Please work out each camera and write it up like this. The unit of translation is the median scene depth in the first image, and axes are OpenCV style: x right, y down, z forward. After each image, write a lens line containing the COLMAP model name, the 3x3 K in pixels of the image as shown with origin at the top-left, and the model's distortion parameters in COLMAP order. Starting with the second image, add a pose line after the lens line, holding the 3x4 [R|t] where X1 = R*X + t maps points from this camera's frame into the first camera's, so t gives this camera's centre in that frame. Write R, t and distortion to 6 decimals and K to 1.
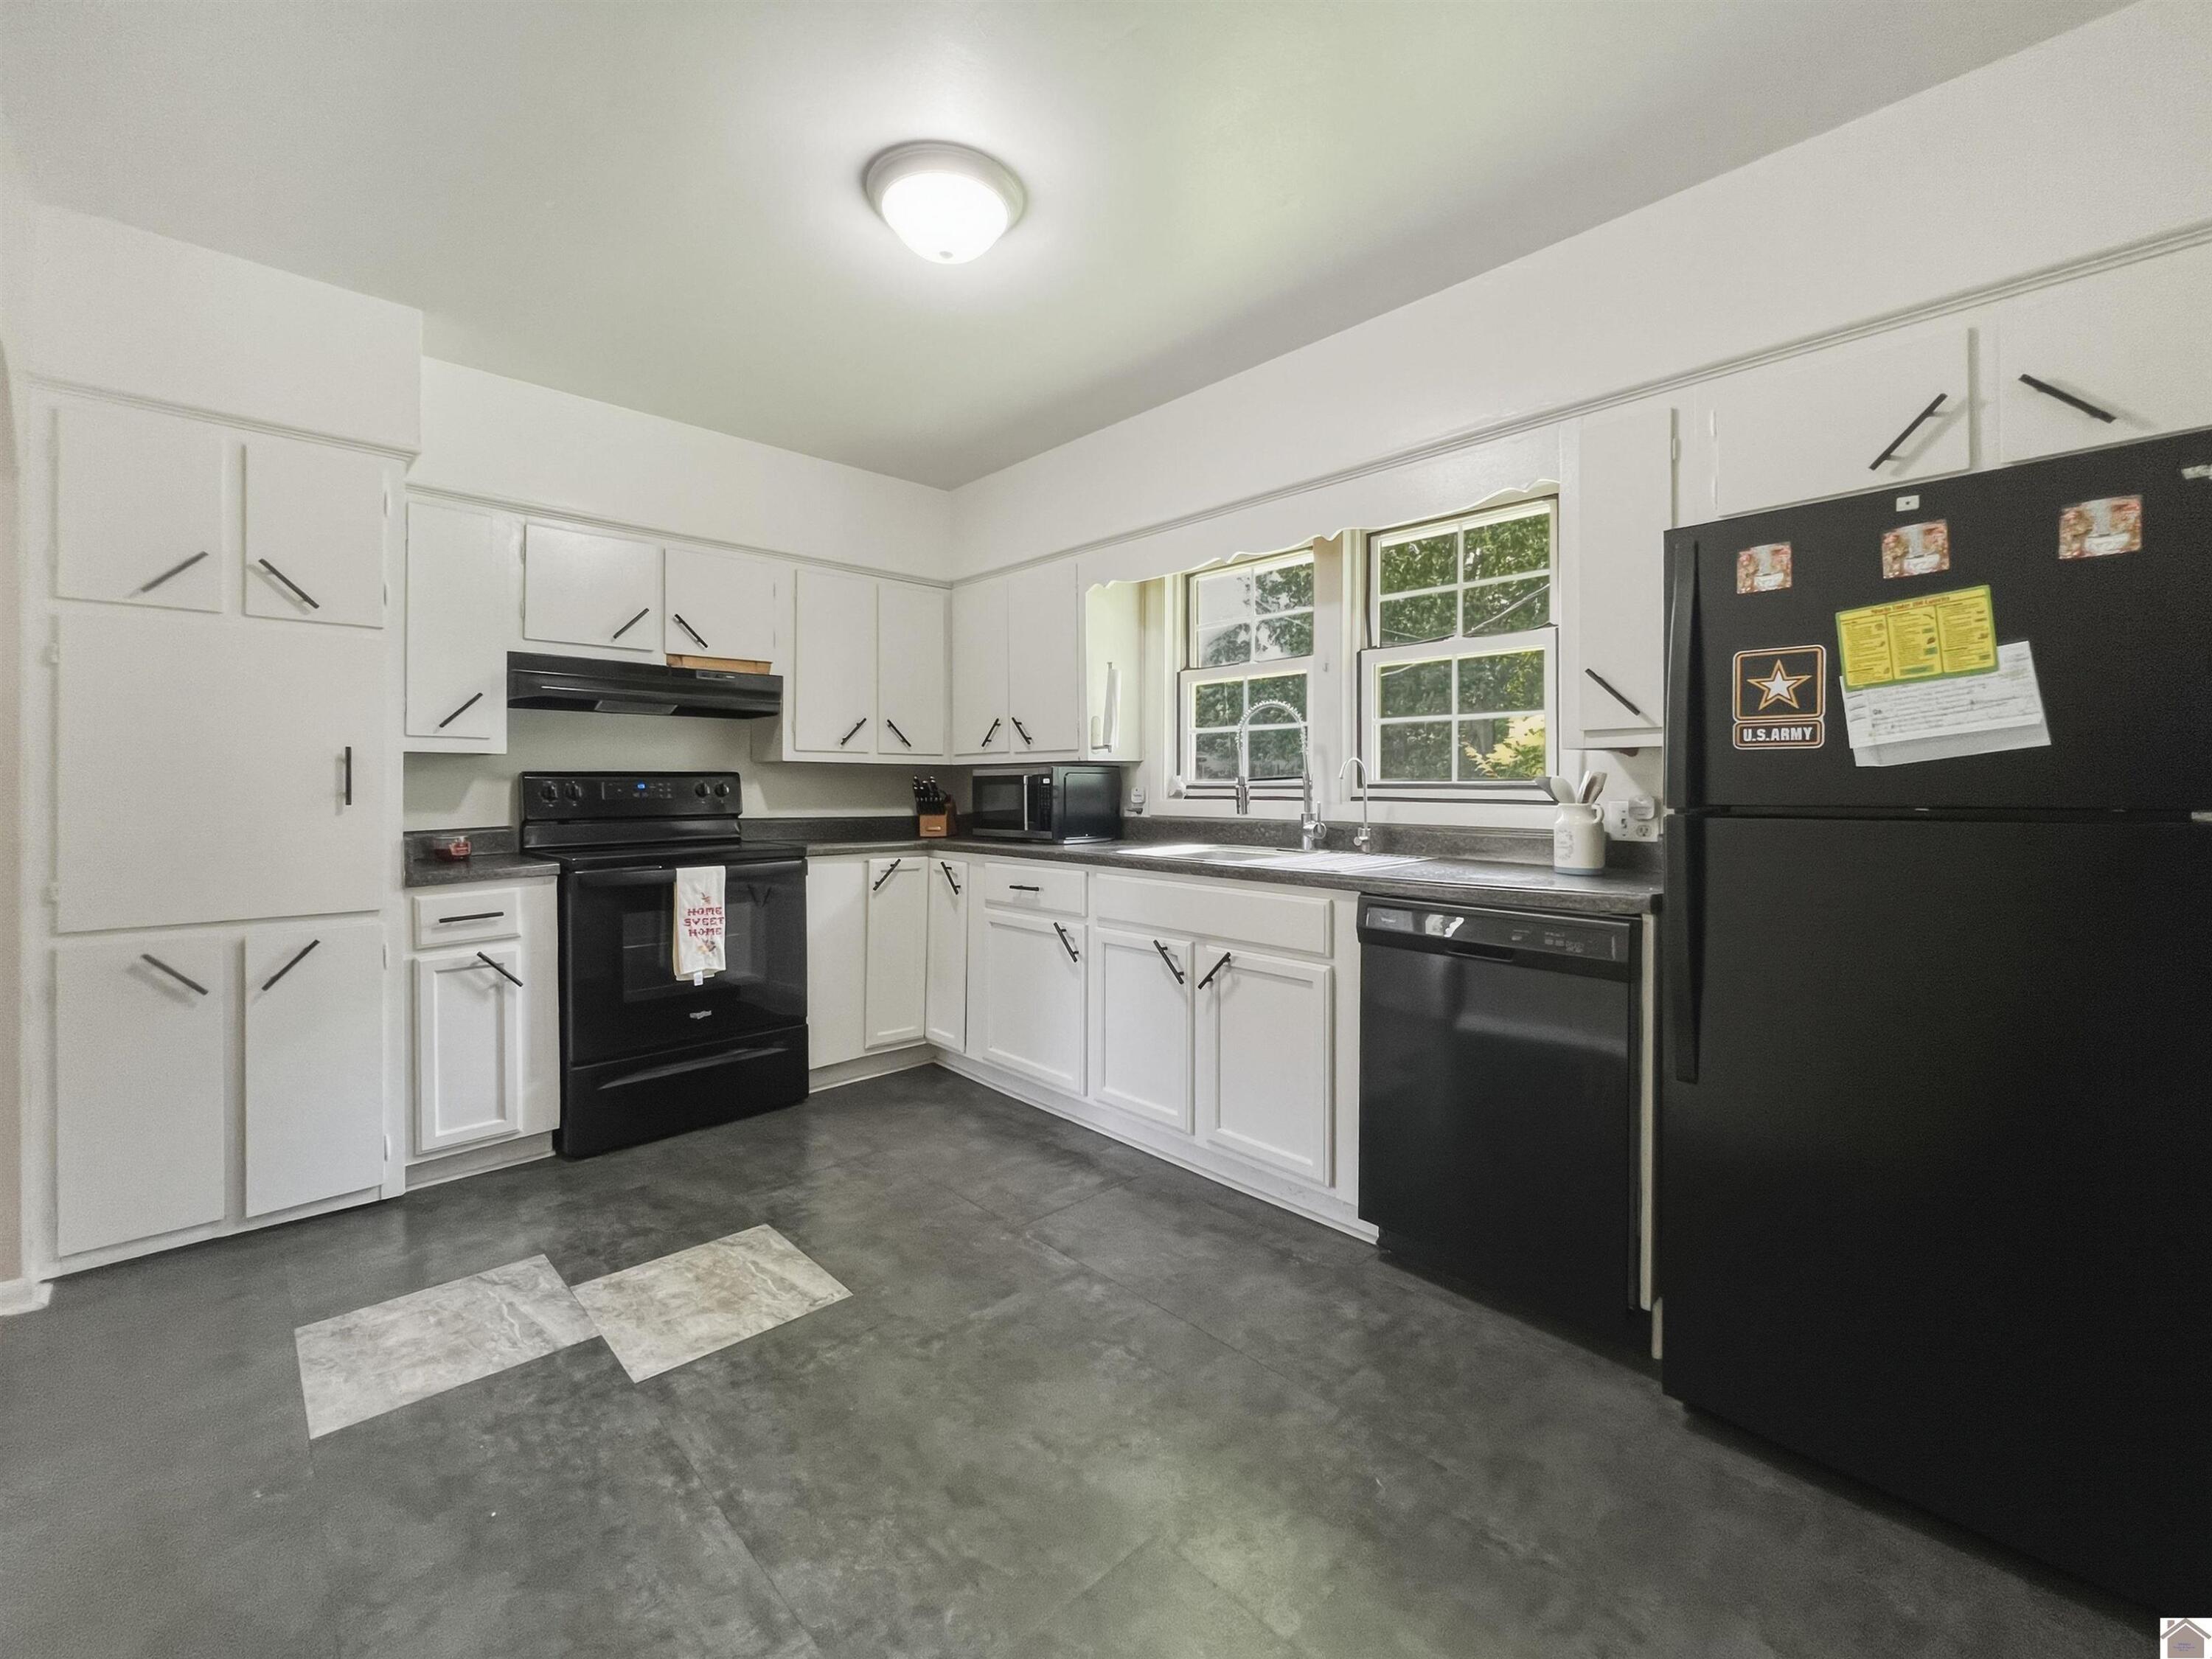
lens RADIAL K [[949.1, 0, 1121.8], [0, 949.1, 788.9], [0, 0, 1]] dist [0.004831, 0.000638]
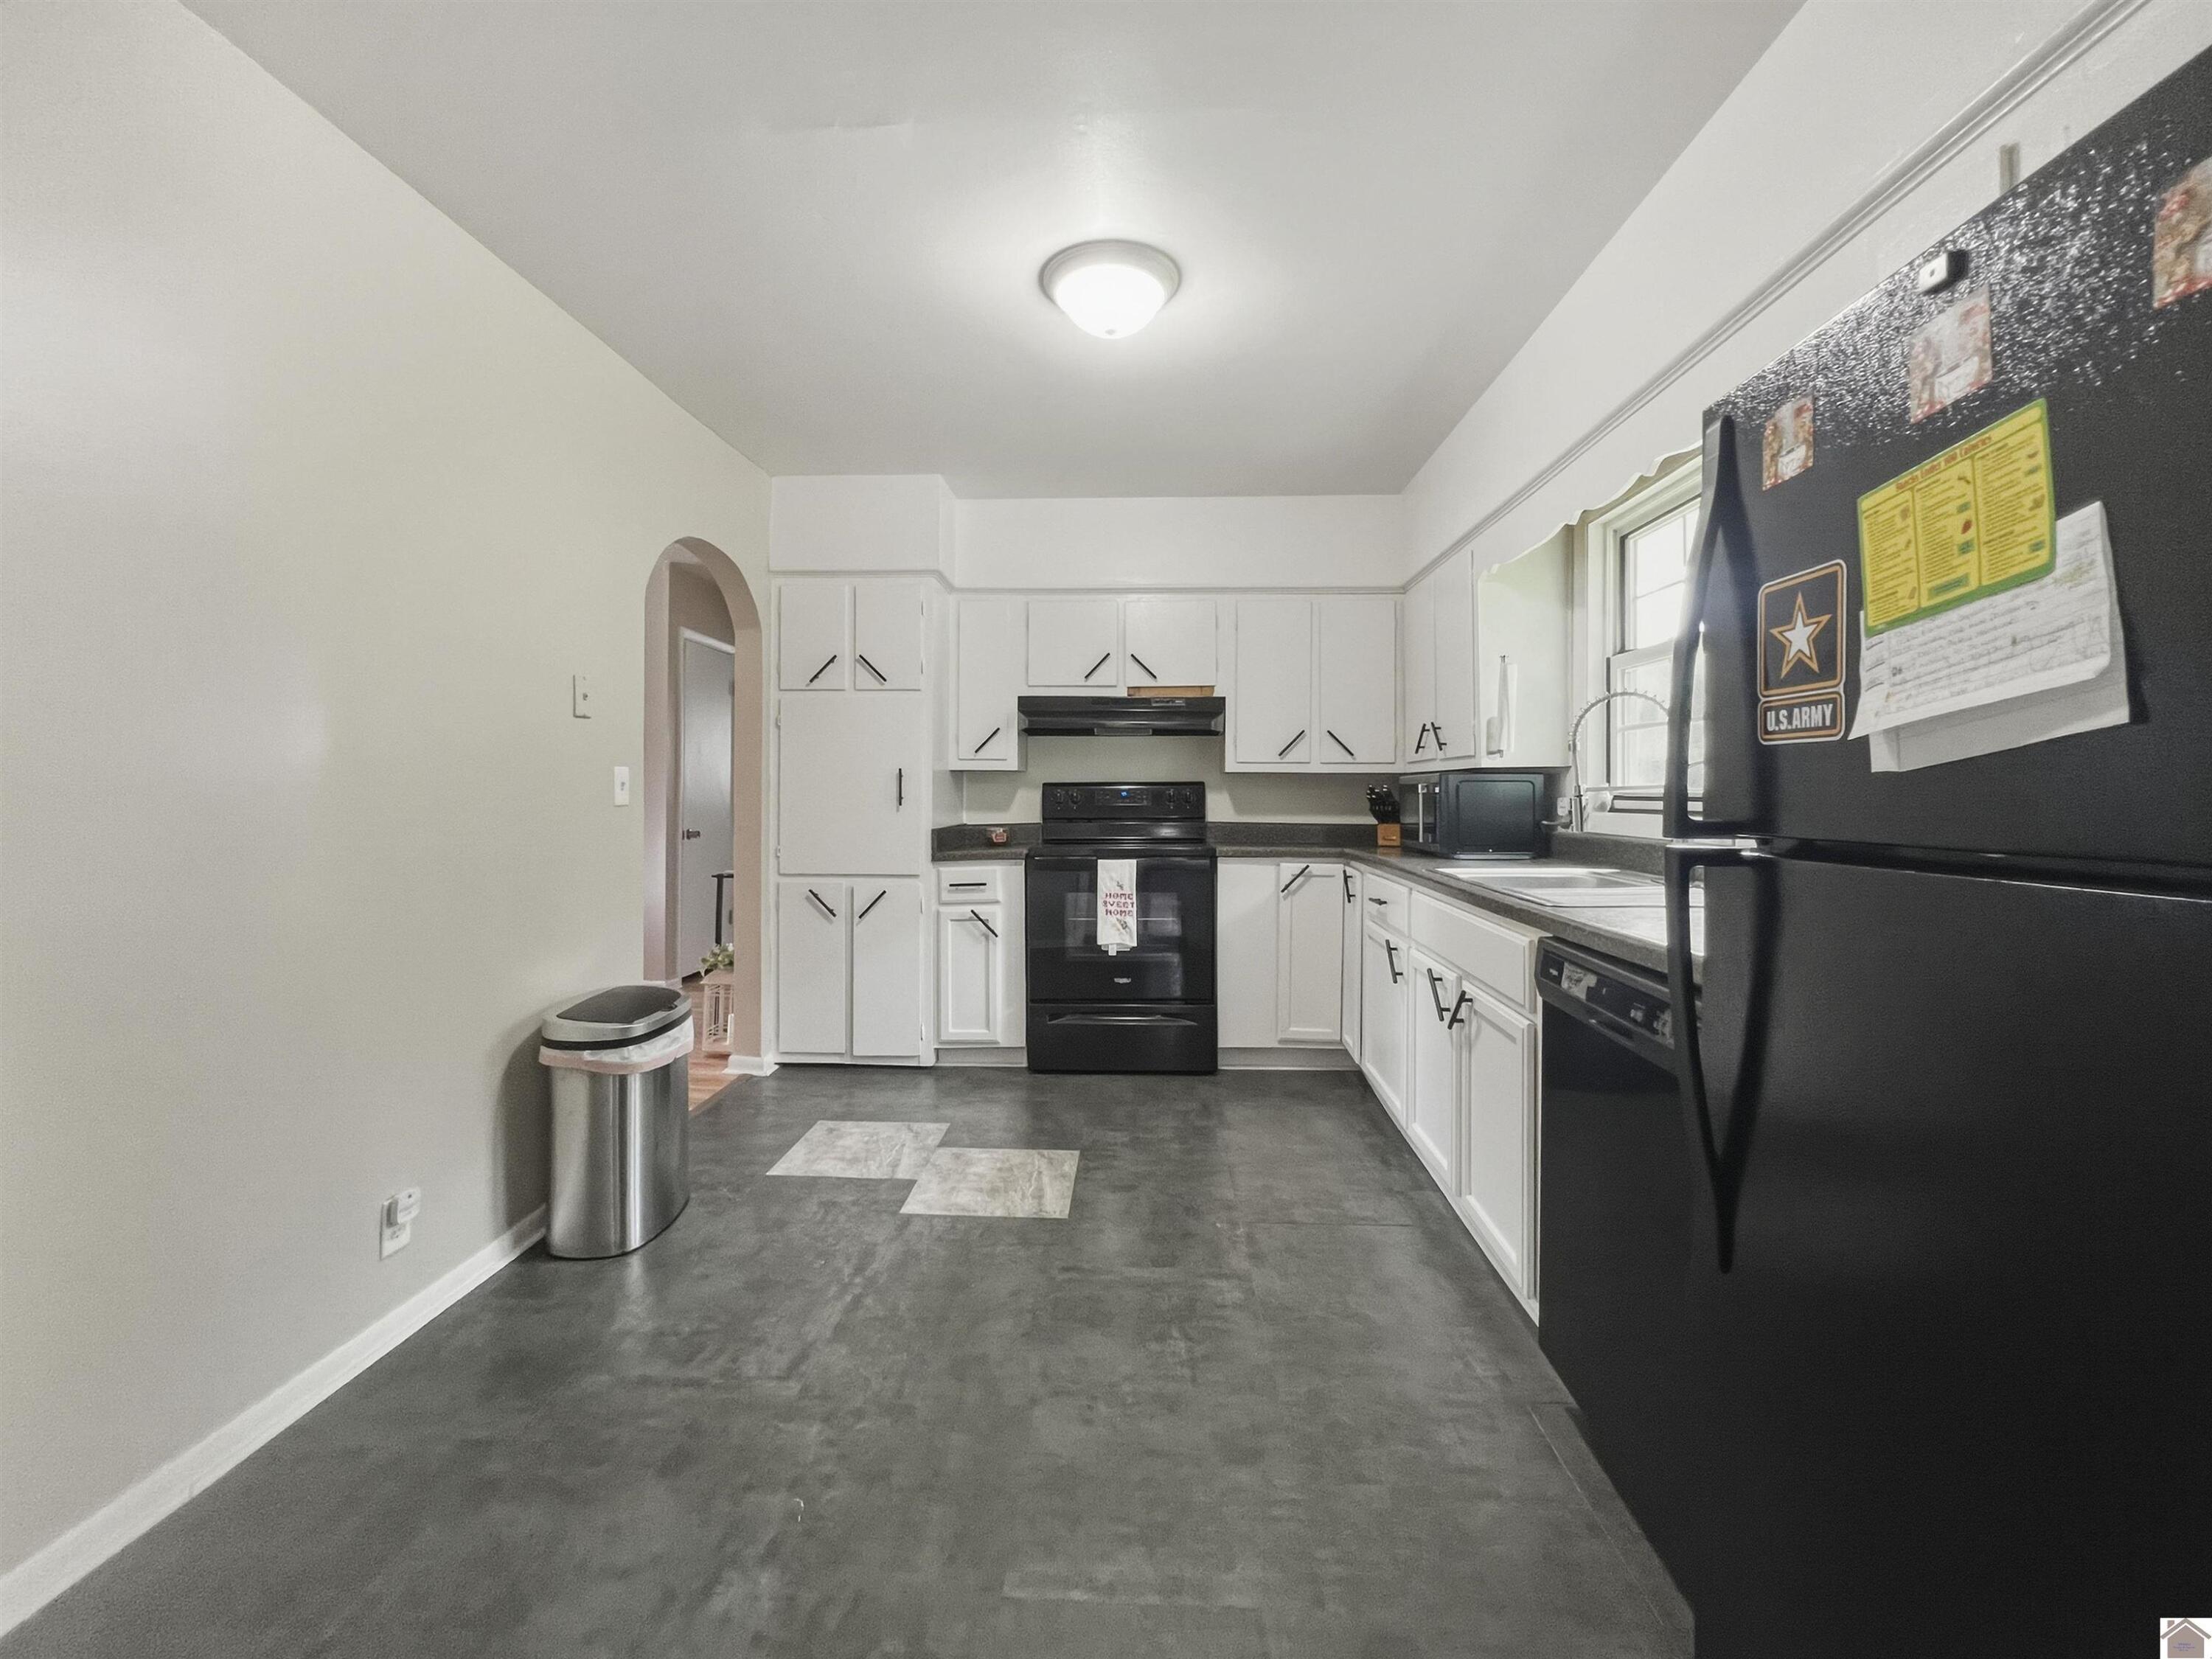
lens RADIAL K [[949.1, 0, 1116.6], [0, 949.1, 797.8], [0, 0, 1]] dist [0.004831, 0.000638]
pose [[0.688394, 0.006887, -0.725304, 0.533711], [-0.004703, 0.999976, 0.005031, -0.005610], [0.725322, -0.000052, 0.688410, 0.183835]]
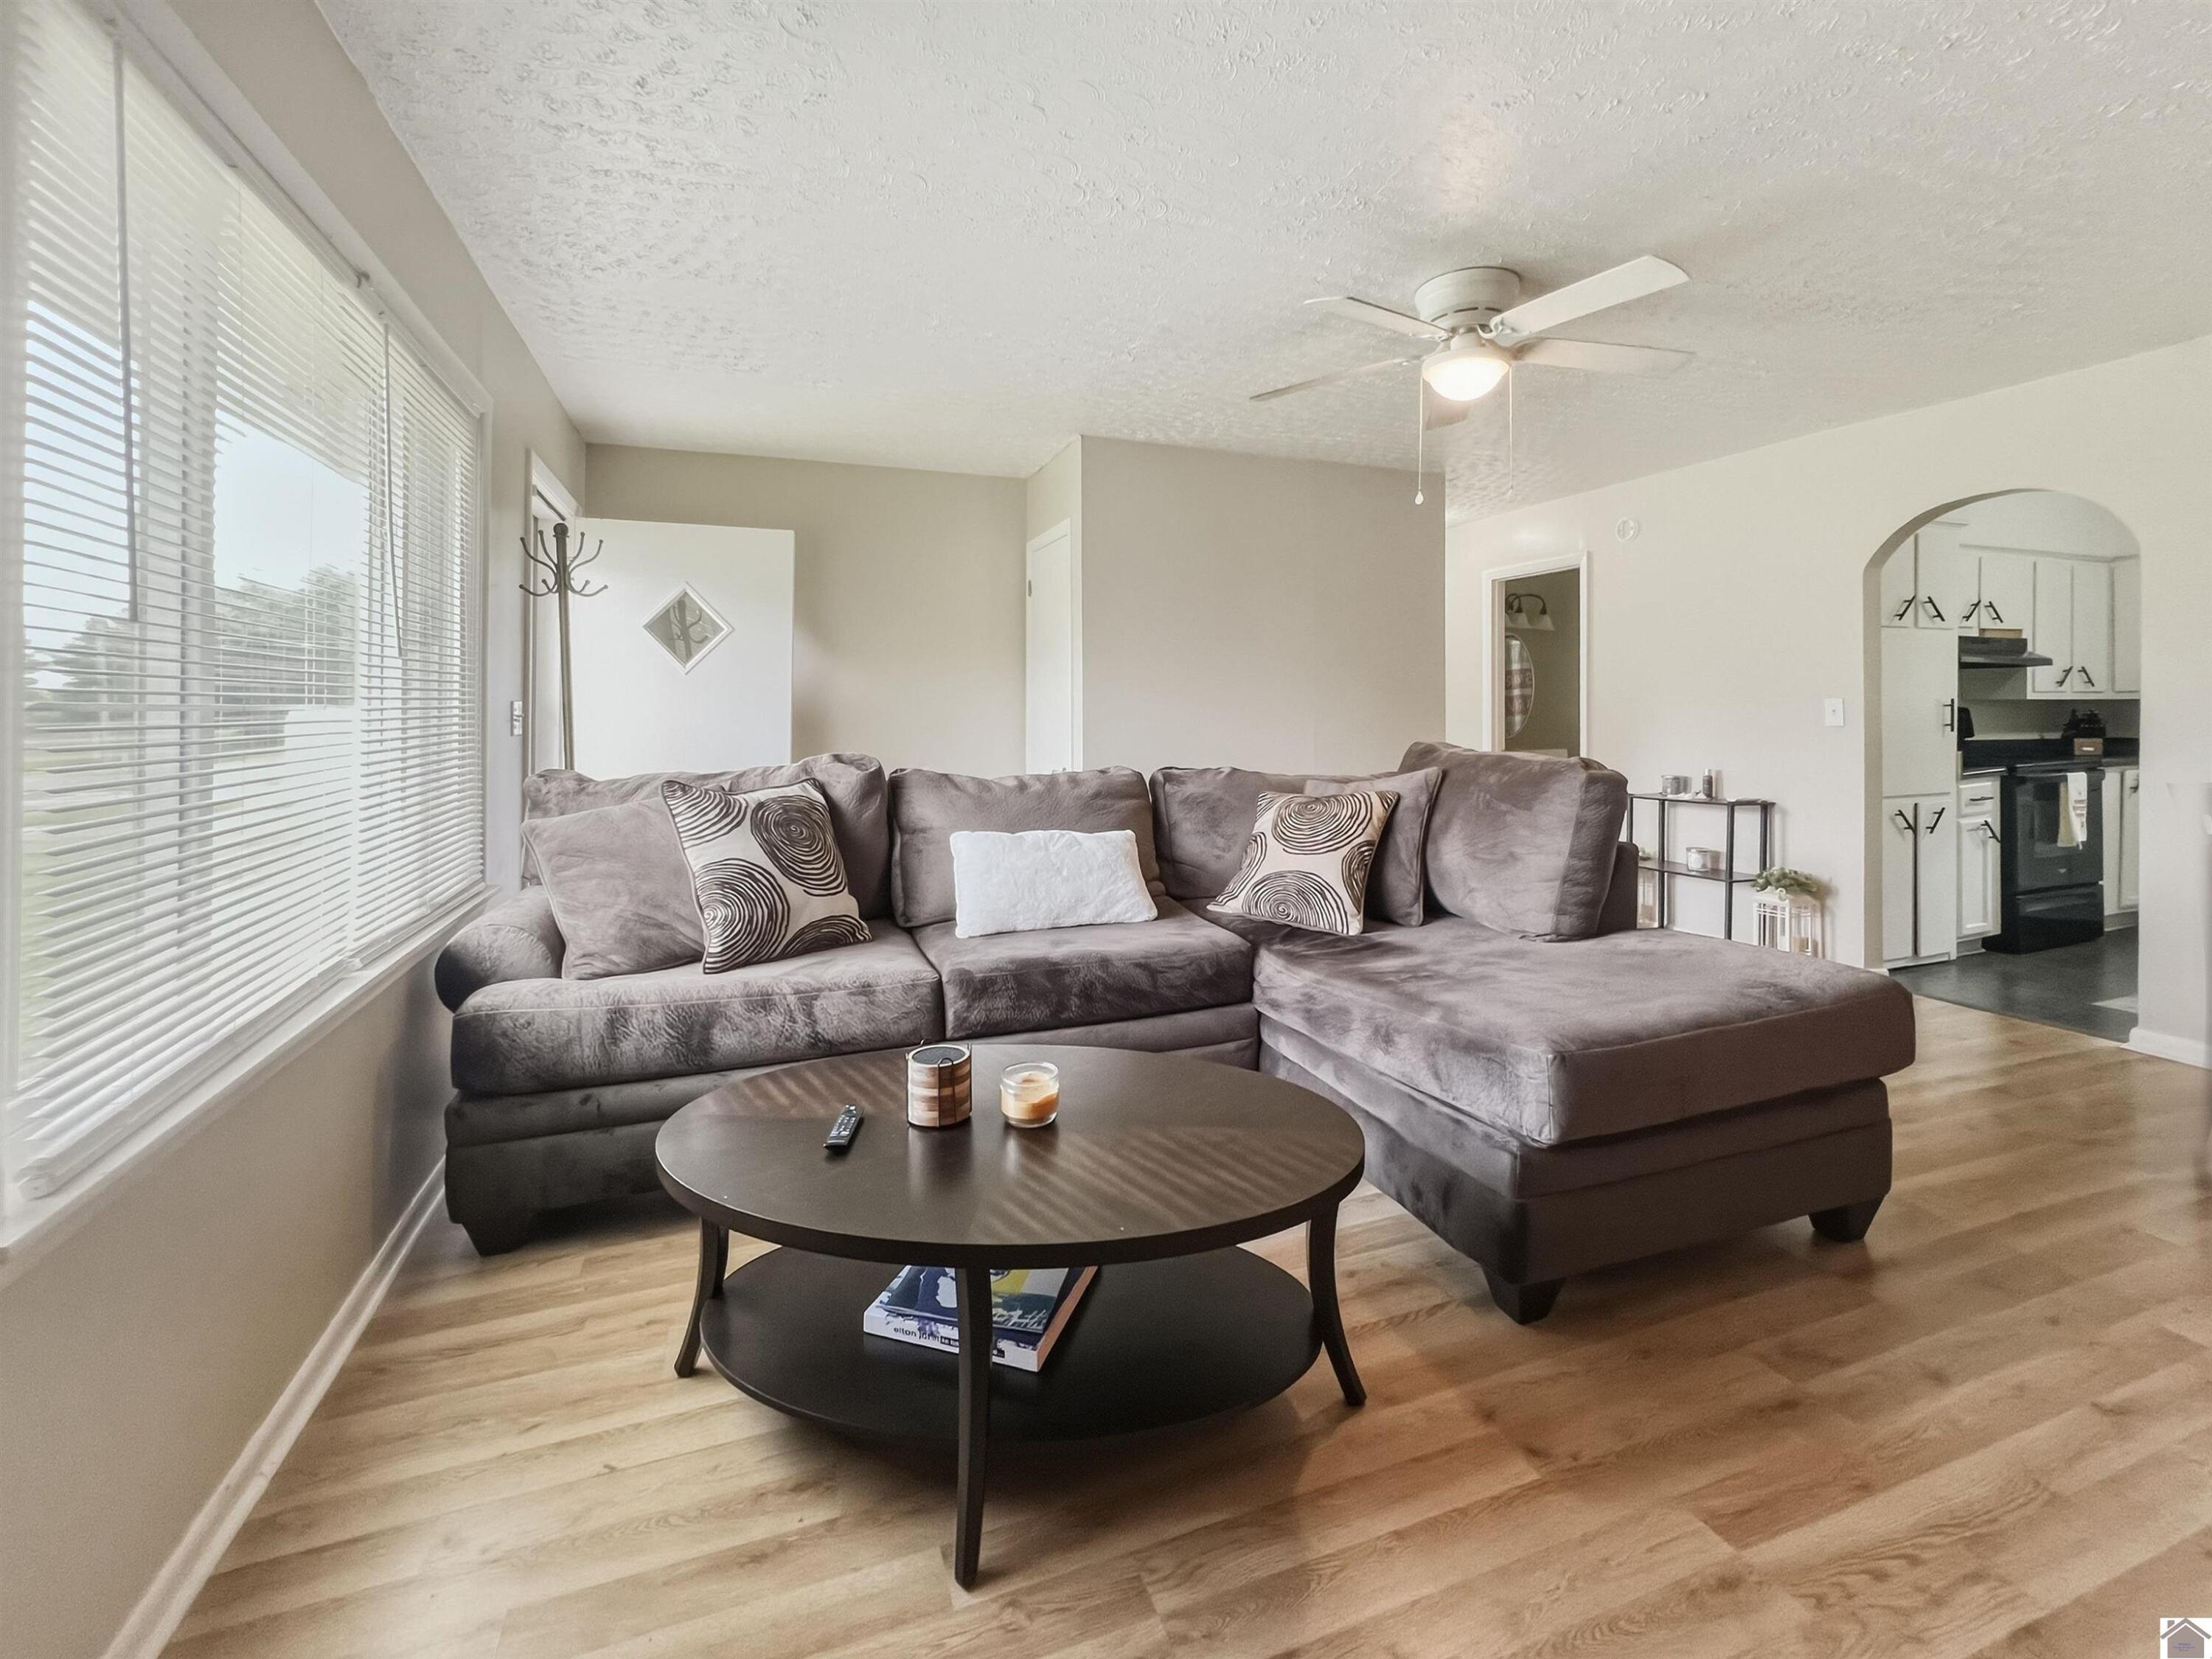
lens RADIAL K [[949.1, 0, 1091.3], [0, 949.1, 715.2], [0, 0, 1]] dist [0.004831, 0.000638]
pose [[0.920756, 0.003468, -0.390122, -1.540927], [0.002170, 0.999899, 0.014012, -0.040551], [0.390132, -0.013748, 0.920656, -1.195739]]
